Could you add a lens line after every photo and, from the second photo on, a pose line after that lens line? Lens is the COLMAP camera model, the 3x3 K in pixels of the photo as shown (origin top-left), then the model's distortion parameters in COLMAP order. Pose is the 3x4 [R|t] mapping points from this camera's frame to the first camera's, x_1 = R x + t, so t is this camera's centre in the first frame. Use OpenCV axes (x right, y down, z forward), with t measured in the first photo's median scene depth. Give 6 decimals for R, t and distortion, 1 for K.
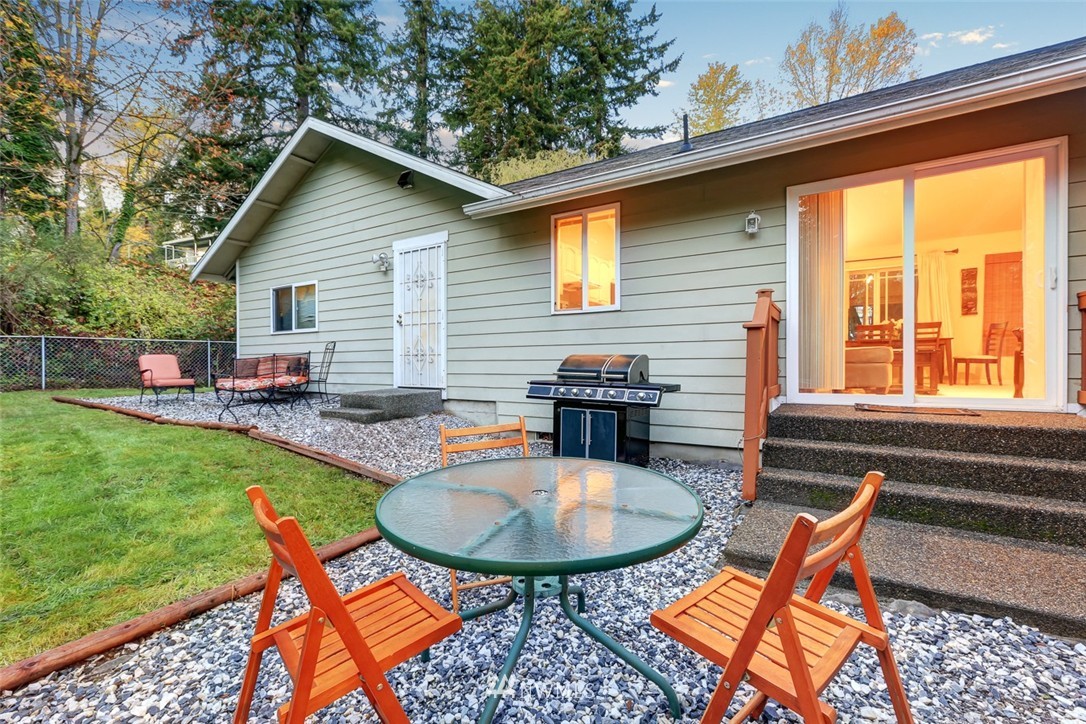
lens RADIAL K [[482.4, 0, 547.2], [0, 482.4, 365.5], [0, 0, 1]] dist [0.002360, 0.000277]
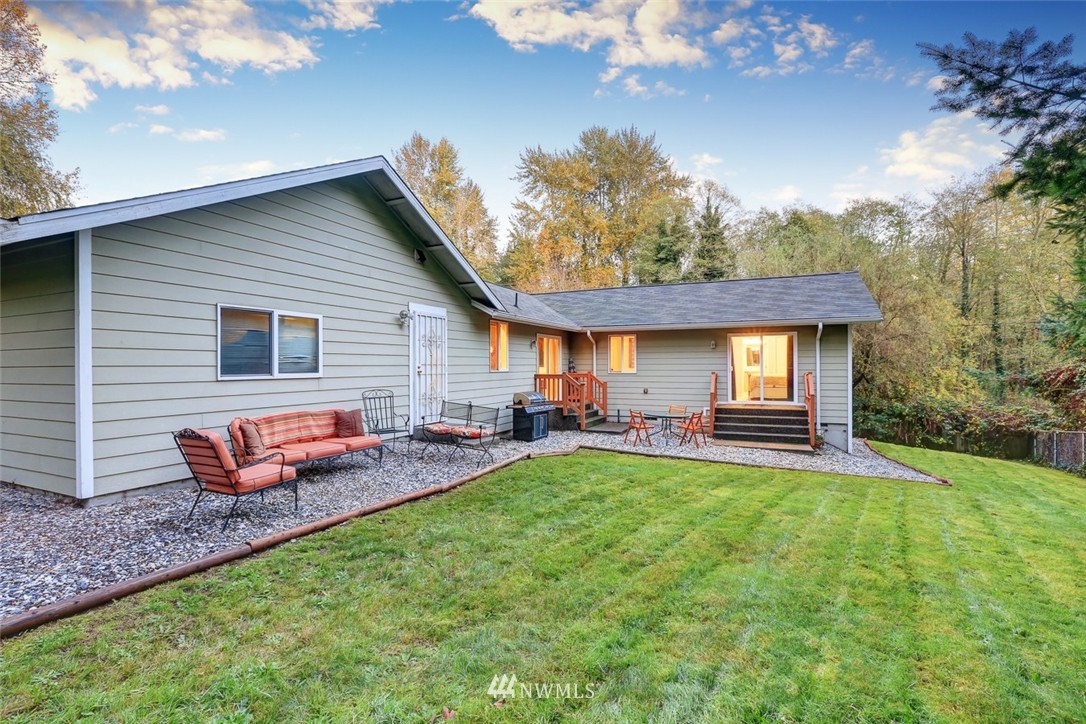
lens RADIAL K [[494.7, 0, 543.0], [0, 494.7, 362.0], [0, 0, 1]] dist [-0.063616, 0.019646]
pose [[-0.137800, 0.015220, 0.990343, -0.356252], [0.011867, 0.999836, -0.013715, -0.021297], [-0.990389, 0.009863, -0.137958, 0.195318]]
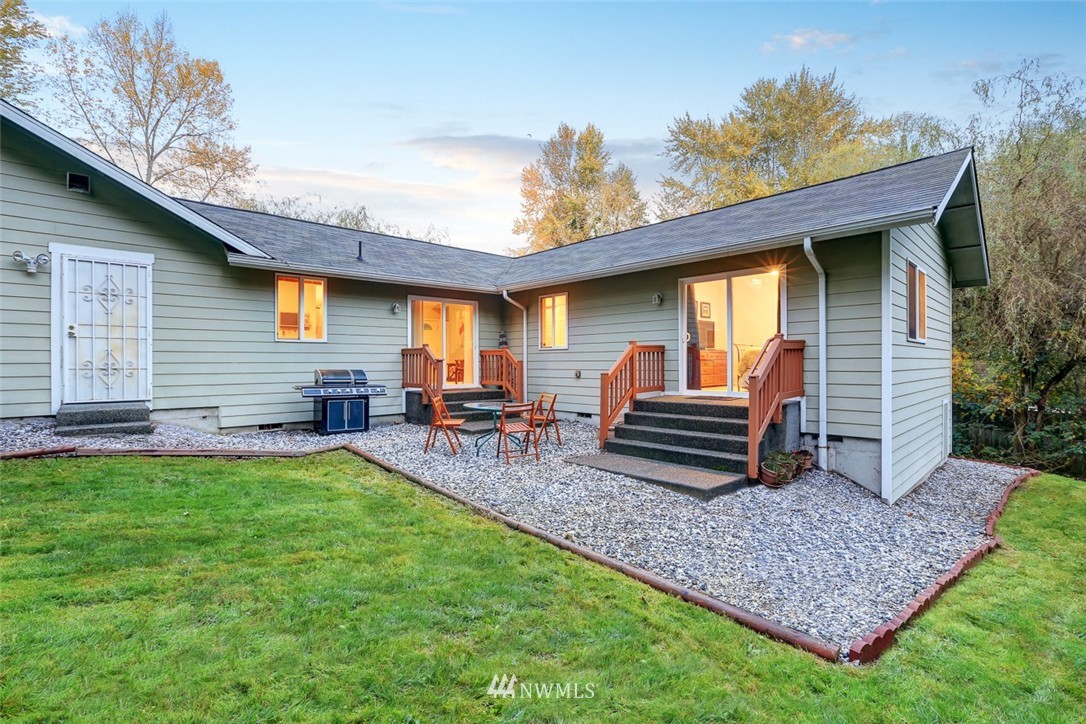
lens RADIAL K [[490.0, 0, 543.0], [0, 490.0, 362.0], [0, 0, 1]] dist [-0.023915, 0.000687]
pose [[0.249251, 0.007083, 0.968413, -0.219820], [0.010138, 0.999899, -0.009923, -0.003815], [-0.968386, 0.012291, 0.249154, -0.024247]]
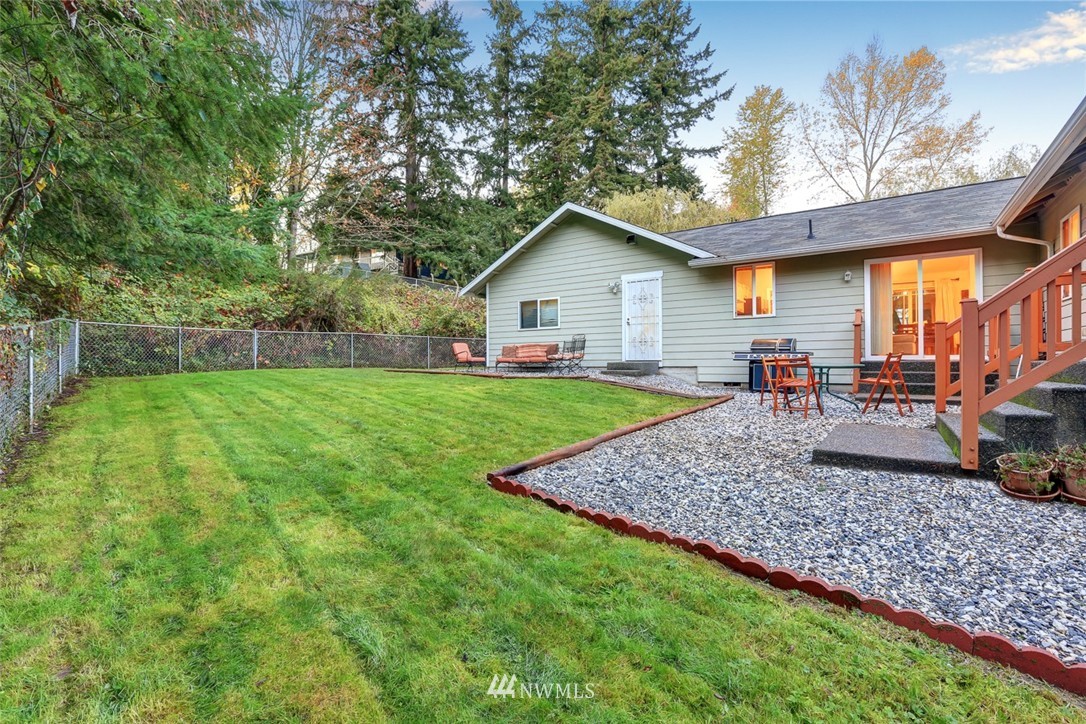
lens RADIAL K [[494.7, 0, 543.0], [0, 494.7, 362.0], [0, 0, 1]] dist [-0.063616, 0.019646]
pose [[0.997819, 0.001747, -0.065986, -0.110867], [-0.002424, 0.999945, -0.010172, 0.015440], [0.065965, 0.010310, 0.997769, -0.172750]]
